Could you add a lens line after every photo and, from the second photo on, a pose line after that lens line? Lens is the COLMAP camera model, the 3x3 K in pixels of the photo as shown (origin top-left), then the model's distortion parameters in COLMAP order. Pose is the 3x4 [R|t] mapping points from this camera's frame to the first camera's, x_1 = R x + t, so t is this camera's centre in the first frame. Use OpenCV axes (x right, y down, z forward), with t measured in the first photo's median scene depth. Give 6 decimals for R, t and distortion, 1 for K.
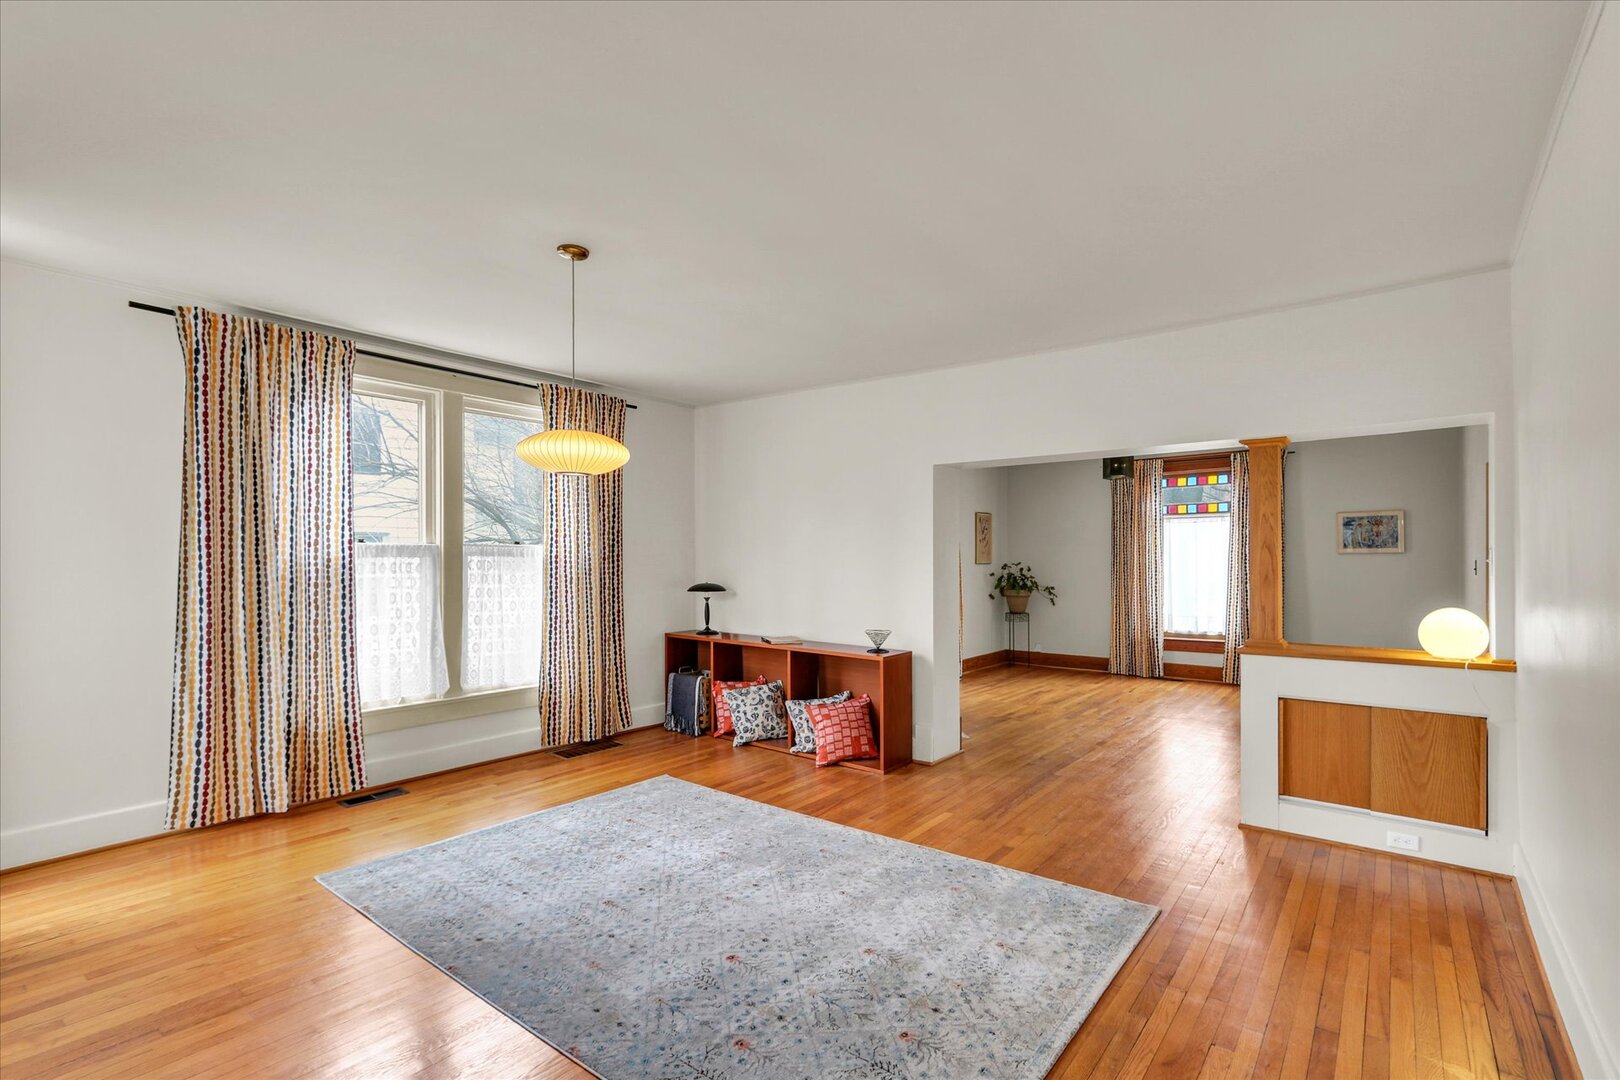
lens RADIAL K [[750.3, 0, 826.3], [0, 750.3, 564.4], [0, 0, 1]] dist [0.003538, 0.000230]
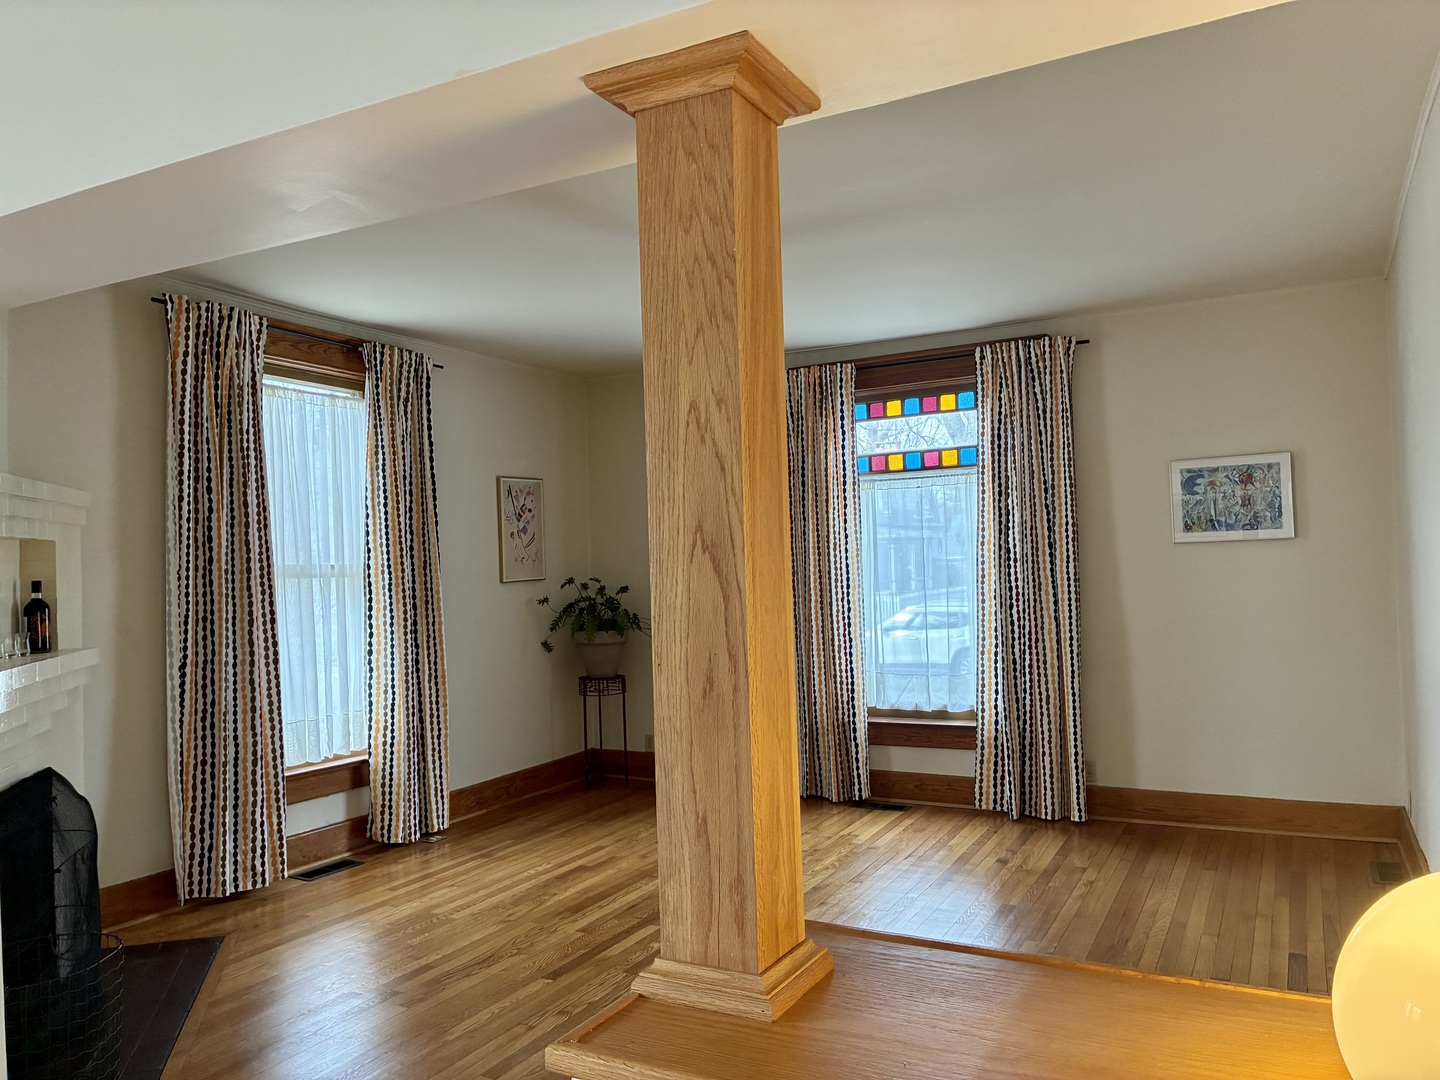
lens RADIAL K [[1084.6, 0, 721.3], [0, 1084.6, 530.8], [0, 0, 1]] dist [0.013299, 0.007551]
pose [[0.986266, -0.024388, 0.163357, 0.265378], [0.029749, 0.999093, -0.030455, -0.009398], [-0.162466, 0.034896, 0.986097, 0.336513]]
